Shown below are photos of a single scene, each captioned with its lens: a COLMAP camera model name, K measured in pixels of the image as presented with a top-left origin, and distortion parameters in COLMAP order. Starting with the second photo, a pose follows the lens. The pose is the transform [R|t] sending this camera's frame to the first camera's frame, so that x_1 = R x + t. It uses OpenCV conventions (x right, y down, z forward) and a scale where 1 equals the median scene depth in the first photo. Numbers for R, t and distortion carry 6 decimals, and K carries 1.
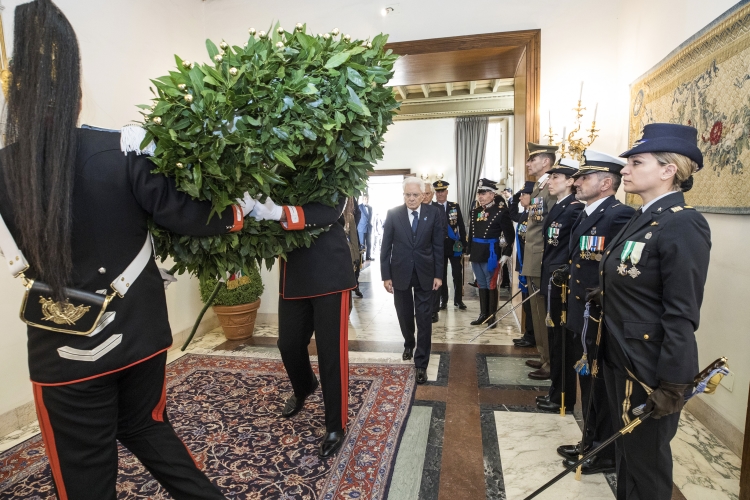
lens RADIAL K [[397.7, 0, 388.8], [0, 397.7, 252.3], [0, 0, 1]] dist [-0.025954, 0.000644]
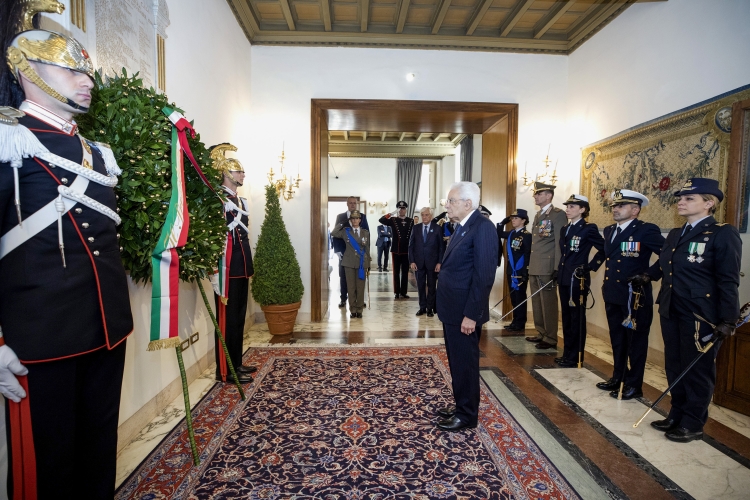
lens RADIAL K [[341.0, 0, 375.0], [0, 341.0, 250.0], [0, 0, 1]] dist [-0.031551, 0.000365]
pose [[0.973029, 0.015684, 0.230151, -0.604392], [-0.002718, 0.998396, -0.056549, 0.050360], [-0.230669, 0.054399, 0.971511, -0.061145]]
